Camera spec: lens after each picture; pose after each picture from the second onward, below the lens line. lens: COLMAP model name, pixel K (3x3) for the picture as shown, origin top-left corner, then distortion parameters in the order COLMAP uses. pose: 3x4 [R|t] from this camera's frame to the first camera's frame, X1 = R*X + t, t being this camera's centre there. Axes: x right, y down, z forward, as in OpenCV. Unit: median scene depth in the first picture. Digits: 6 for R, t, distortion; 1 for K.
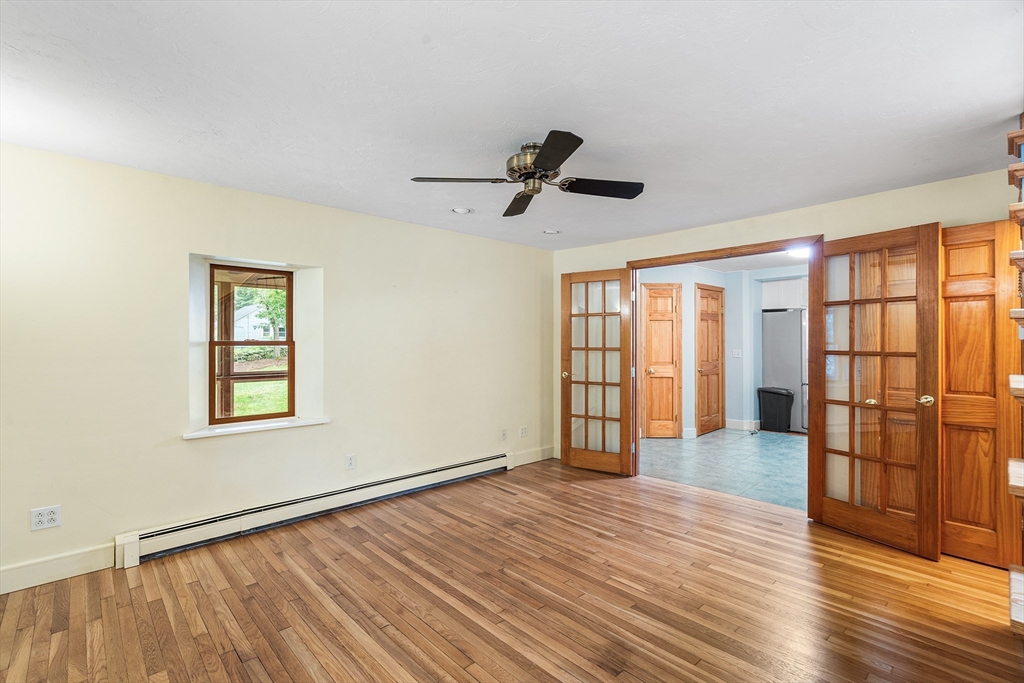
lens RADIAL K [[472.6, 0, 510.8], [0, 472.6, 339.4], [0, 0, 1]] dist [-0.009356, 0.002188]
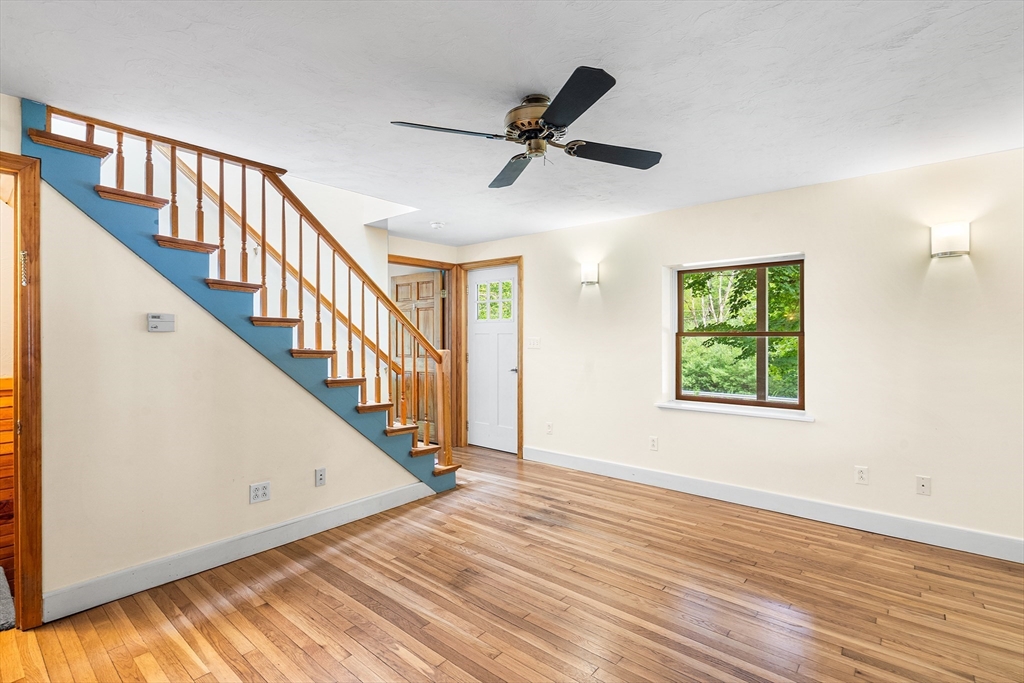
lens RADIAL K [[472.6, 0, 513.6], [0, 472.6, 339.4], [0, 0, 1]] dist [-0.009356, 0.002188]
pose [[-0.992469, 0.006933, -0.122303, 0.223903], [0.006396, 0.999968, 0.004781, 0.017046], [0.122332, 0.003963, -0.992481, 2.133716]]
